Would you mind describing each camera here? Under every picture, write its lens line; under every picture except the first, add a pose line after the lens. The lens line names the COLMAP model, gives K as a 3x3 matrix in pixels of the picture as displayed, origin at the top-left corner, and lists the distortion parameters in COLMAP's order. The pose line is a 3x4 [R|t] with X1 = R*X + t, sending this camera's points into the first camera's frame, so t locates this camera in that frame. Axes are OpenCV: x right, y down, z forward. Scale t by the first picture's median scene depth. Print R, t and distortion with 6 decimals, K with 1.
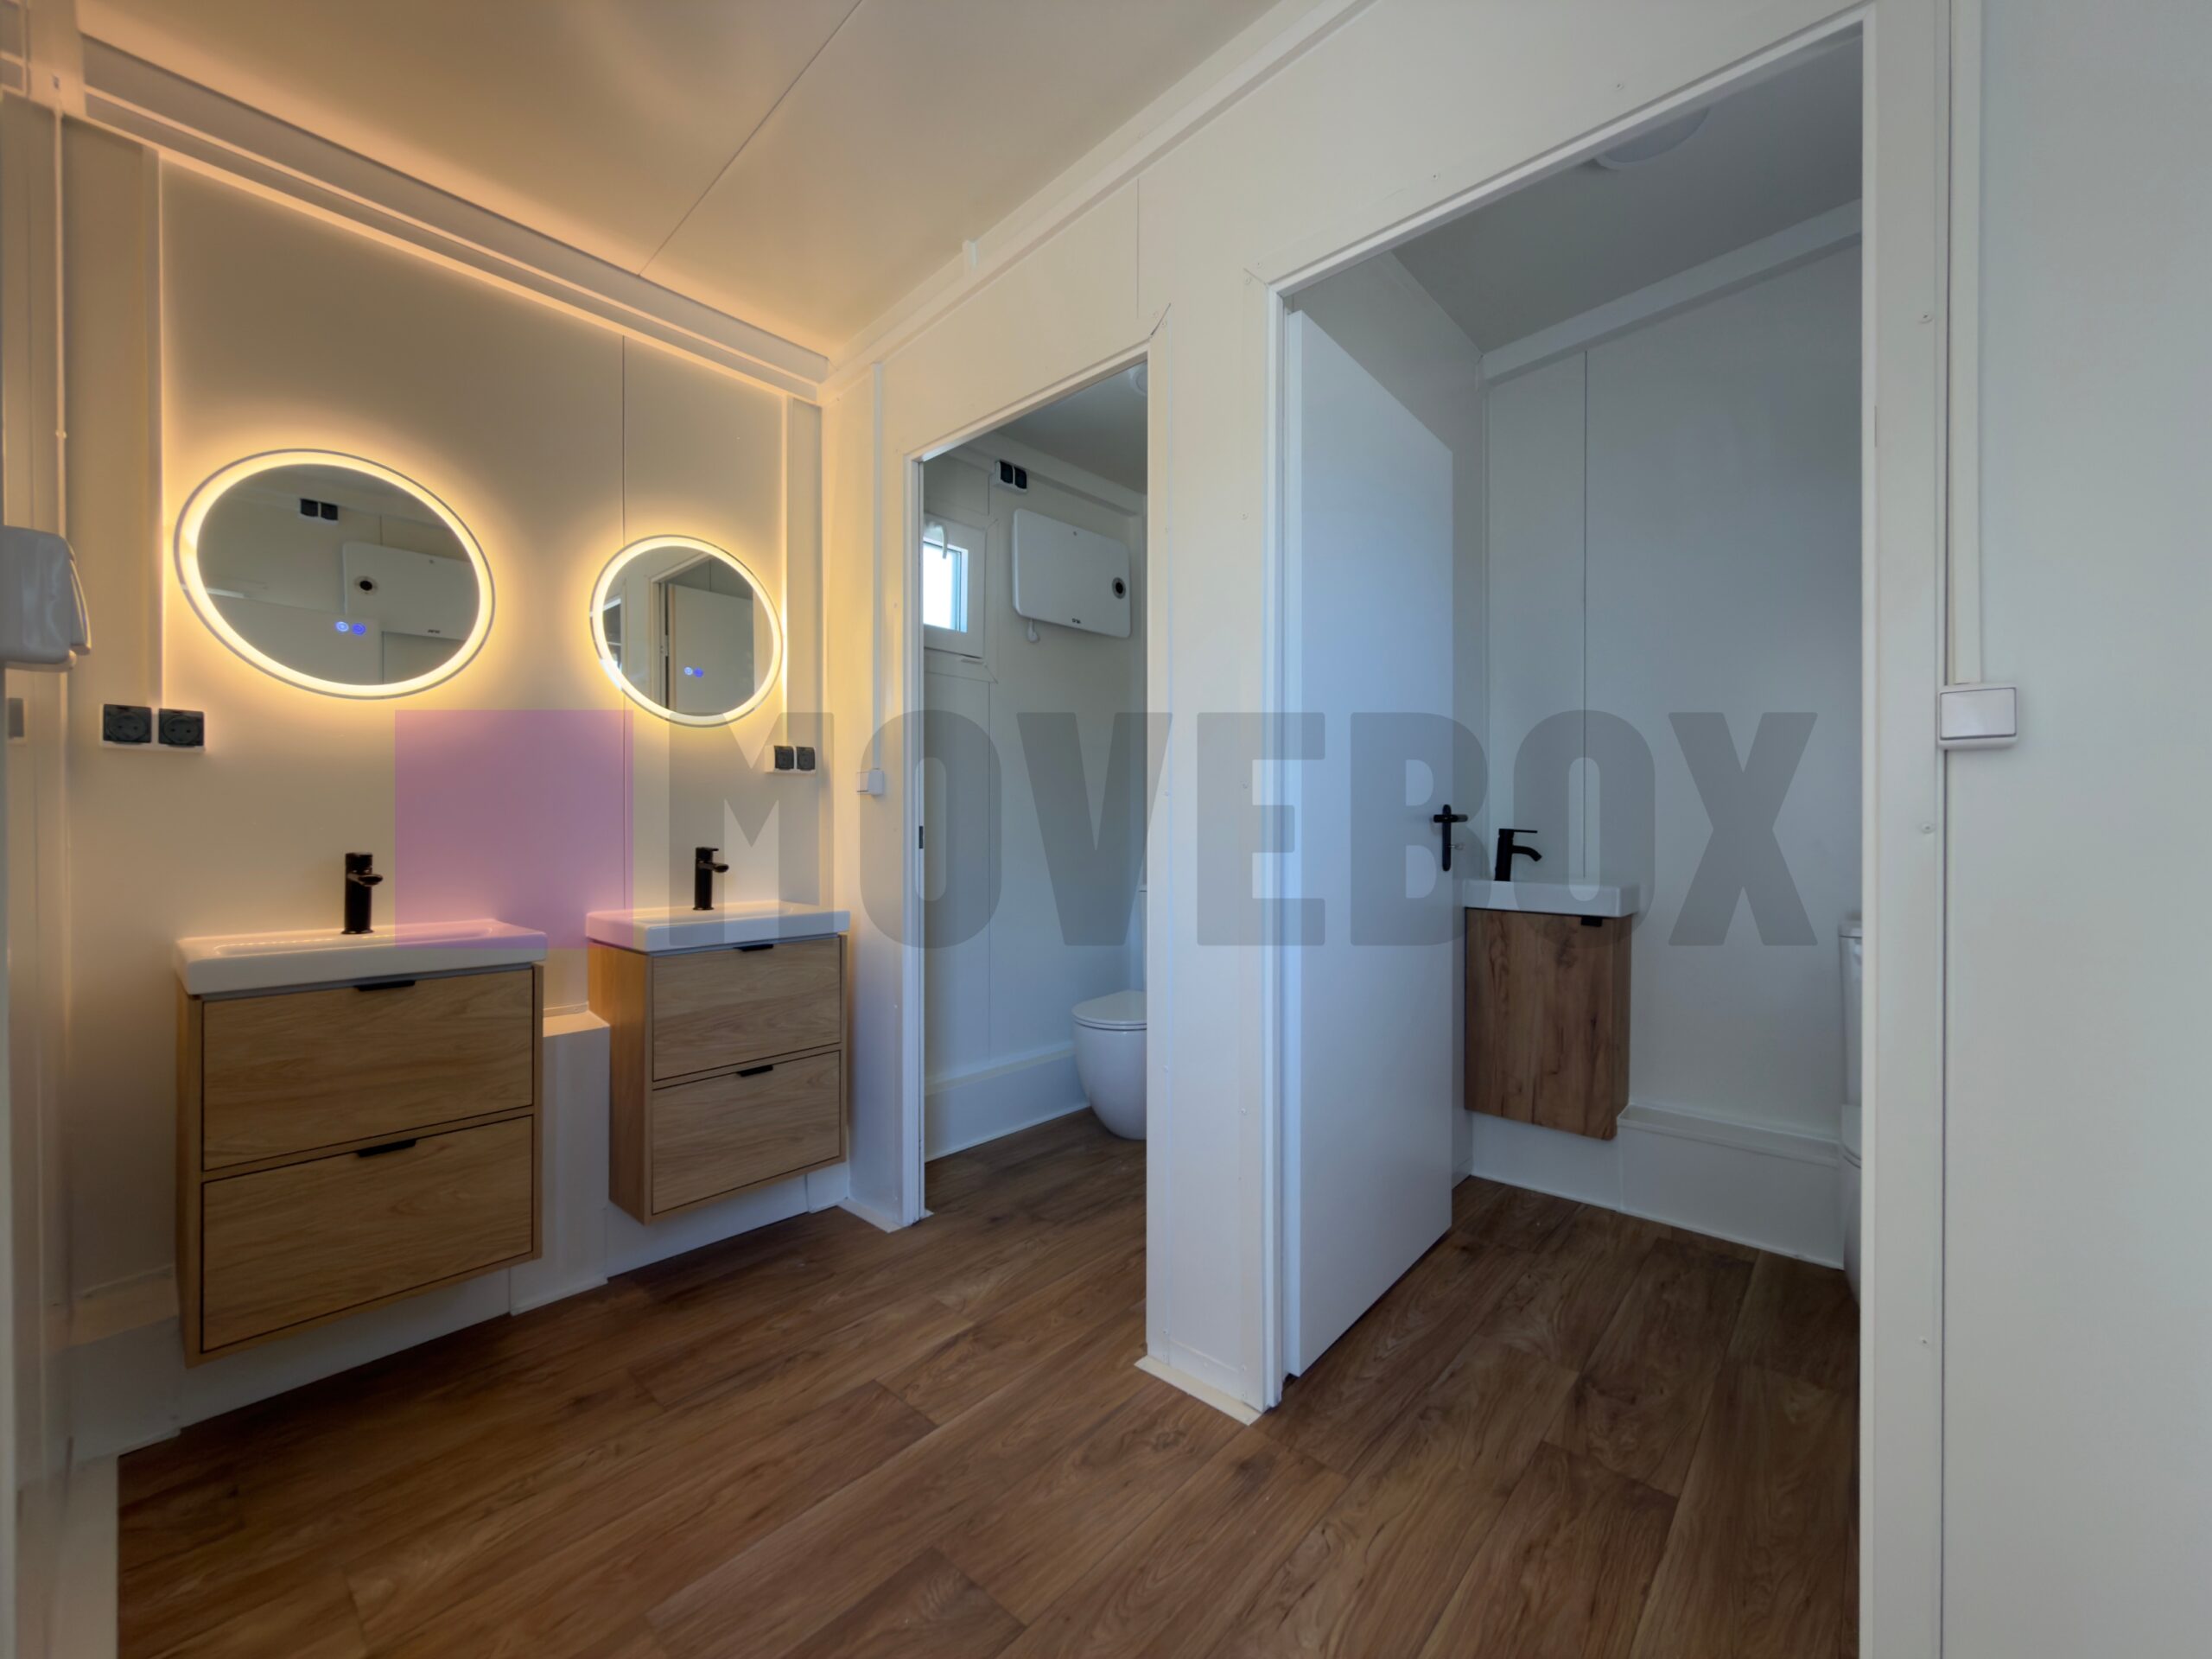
lens RADIAL K [[890.3, 0, 1106.0], [0, 890.3, 829.5], [0, 0, 1]] dist [0.001045, 0.000005]
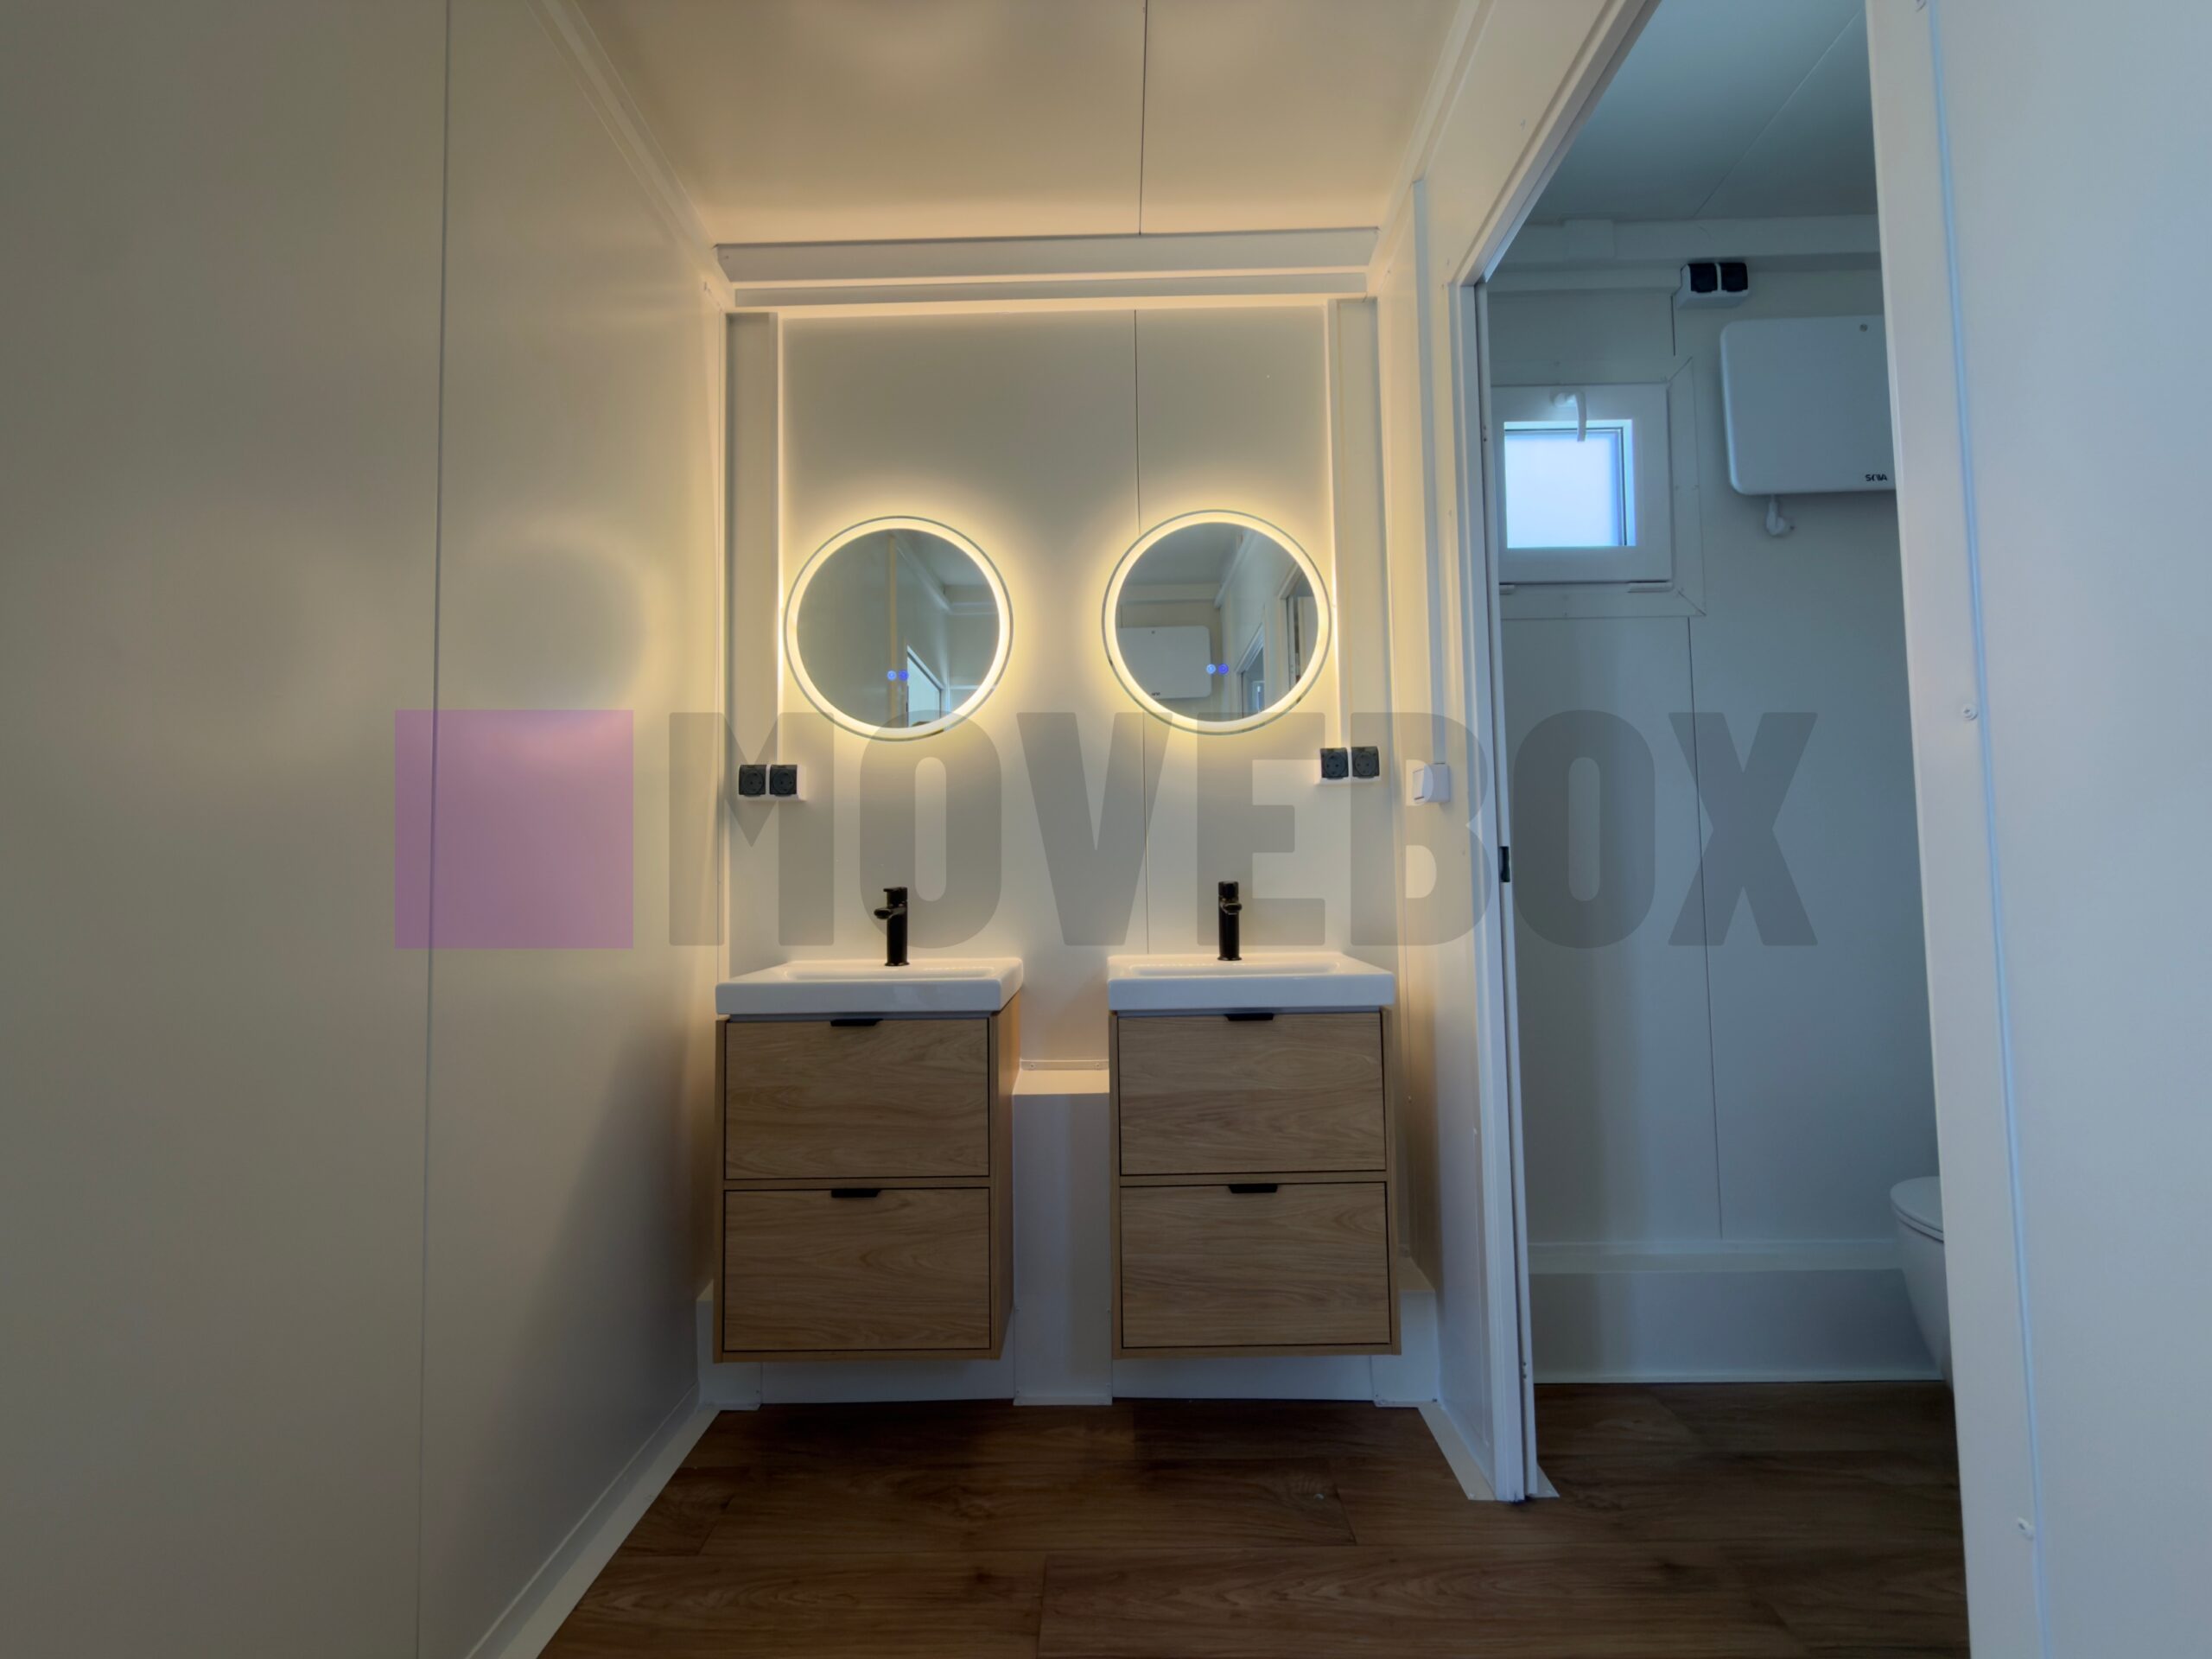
lens RADIAL K [[890.3, 0, 1106.0], [0, 890.3, 829.5], [0, 0, 1]] dist [0.001045, 0.000005]
pose [[0.659659, -0.052029, -0.749762, 0.087398], [0.015527, 0.998331, -0.055617, 0.017141], [0.751404, 0.025046, 0.659367, 0.423113]]
